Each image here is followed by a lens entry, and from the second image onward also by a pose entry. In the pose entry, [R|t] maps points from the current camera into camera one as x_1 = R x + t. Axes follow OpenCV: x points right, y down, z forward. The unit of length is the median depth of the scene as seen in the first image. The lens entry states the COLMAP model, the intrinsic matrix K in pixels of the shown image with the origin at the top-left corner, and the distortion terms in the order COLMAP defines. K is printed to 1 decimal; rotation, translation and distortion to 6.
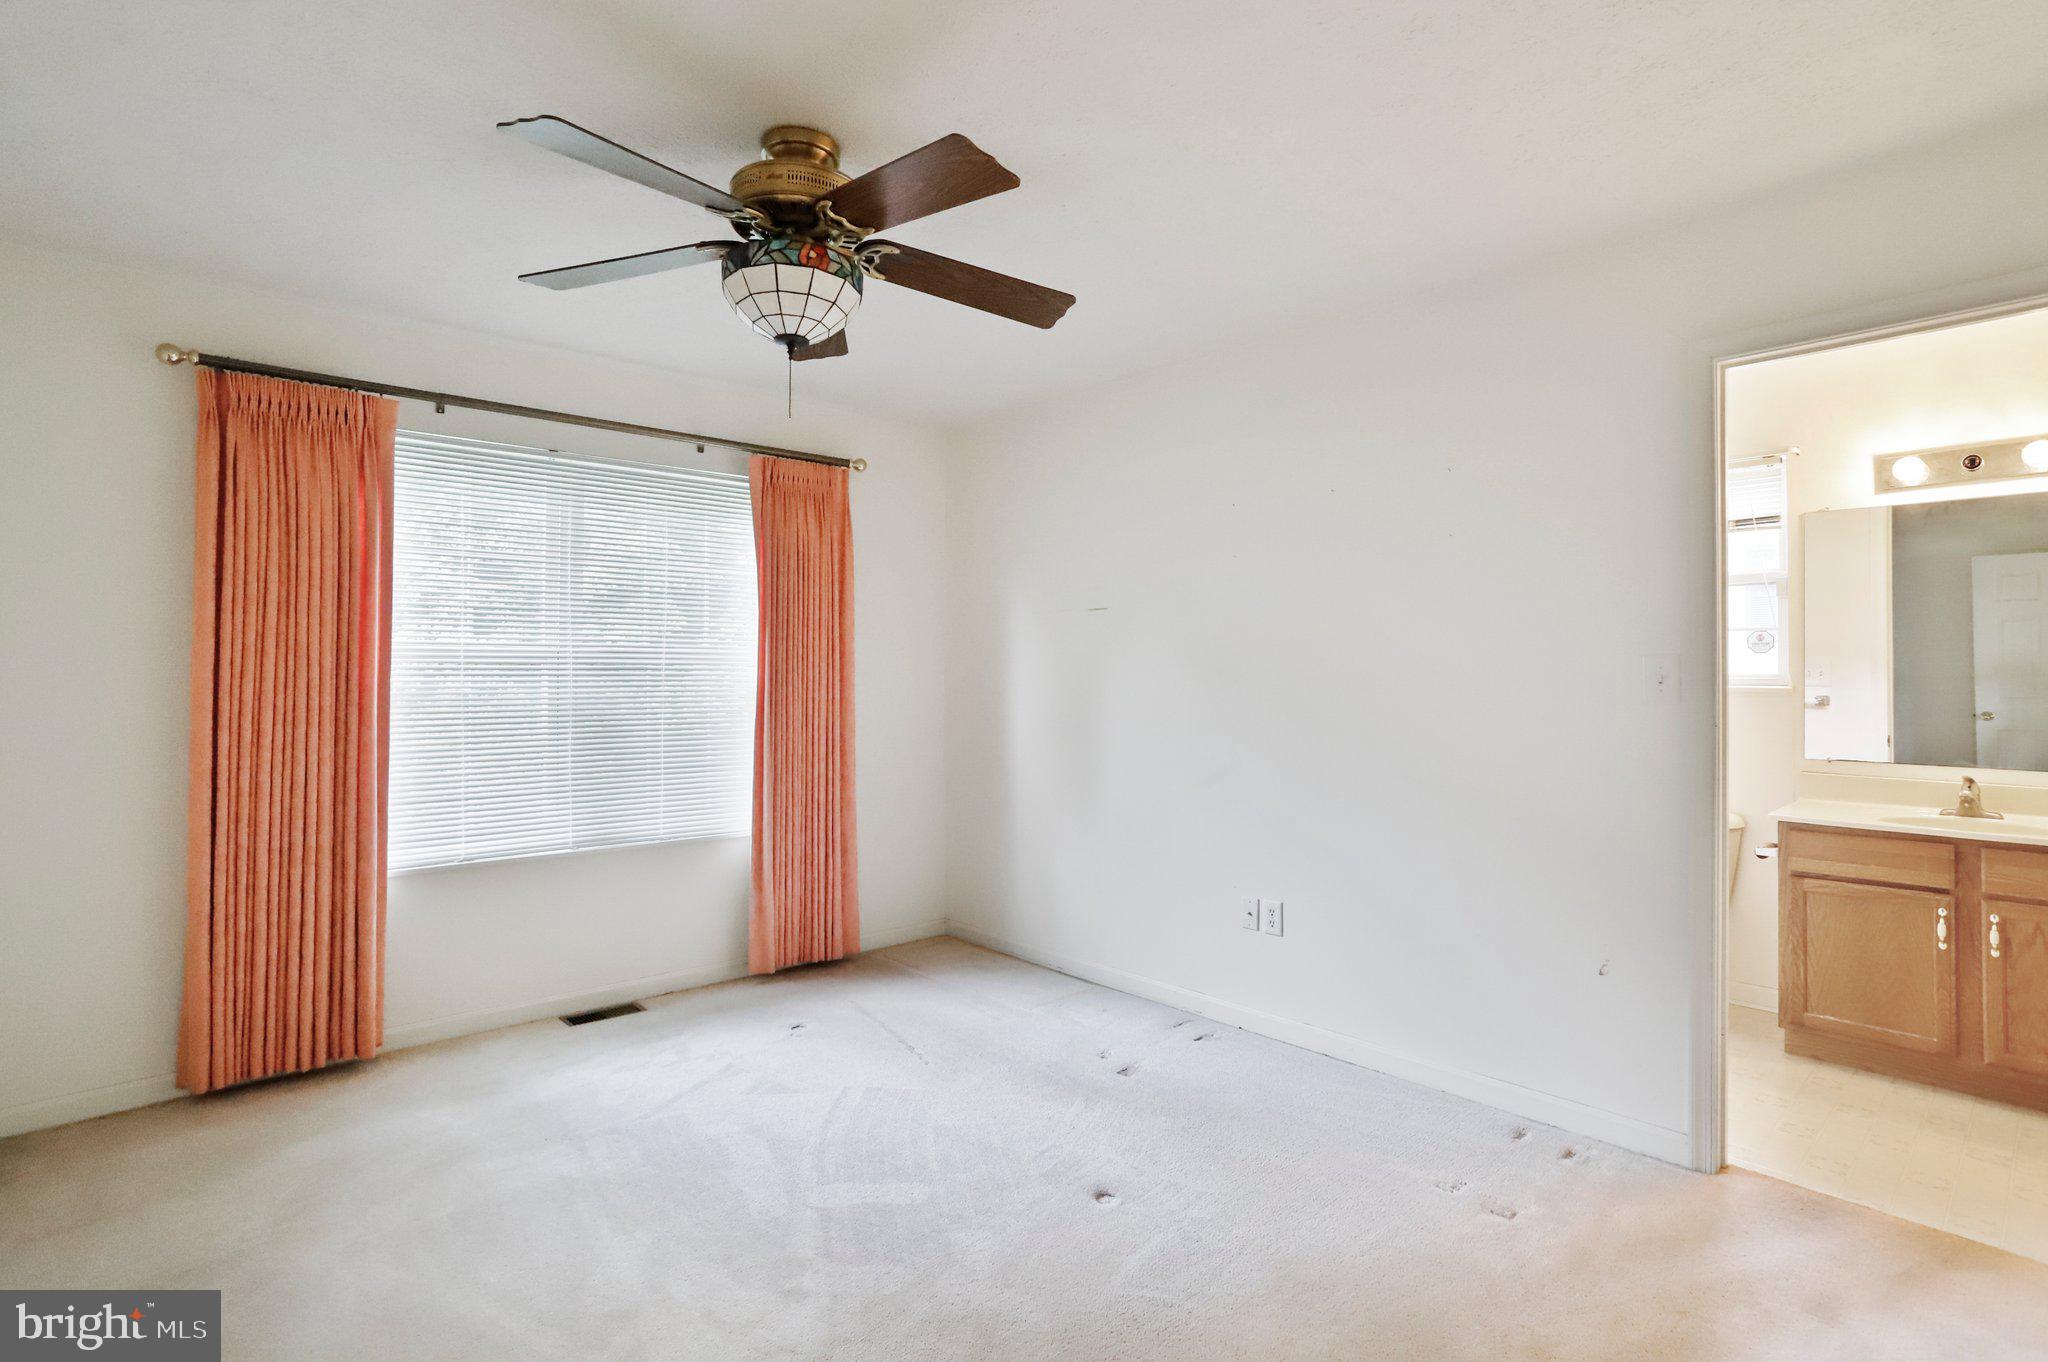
lens RADIAL K [[993.8, 0, 1014.6], [0, 993.8, 674.1], [0, 0, 1]] dist [-0.048893, 0.029663]
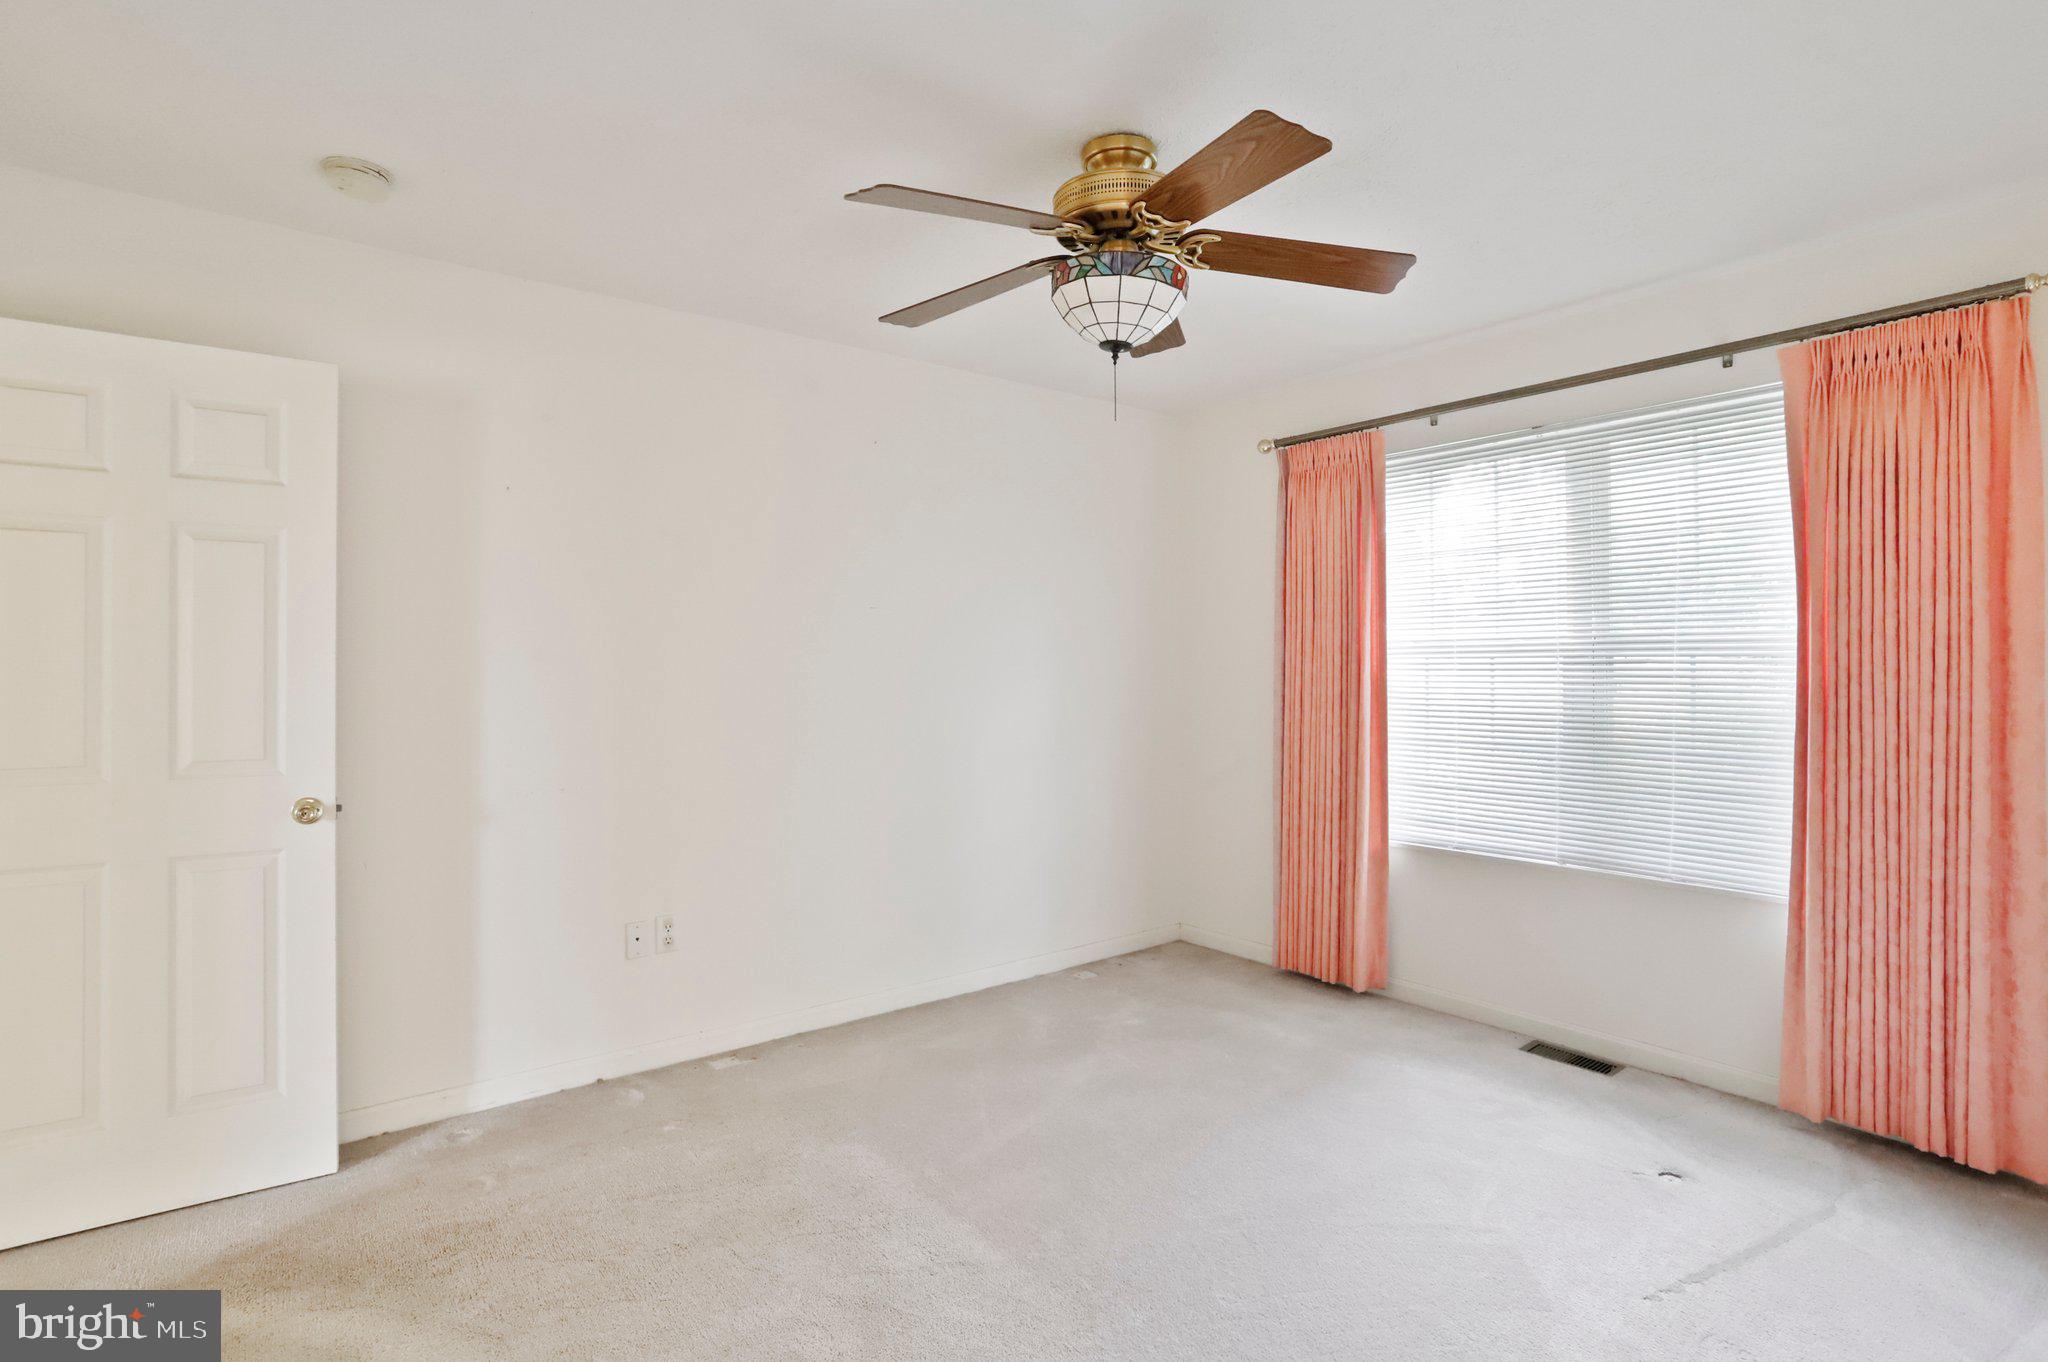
lens RADIAL K [[993.8, 0, 1014.6], [0, 993.8, 674.1], [0, 0, 1]] dist [-0.048893, 0.029663]
pose [[-0.044575, 0.002420, -0.999003, 0.502335], [-0.001467, 0.999996, 0.002488, 0.003826], [0.999005, 0.001576, -0.044571, 0.578577]]
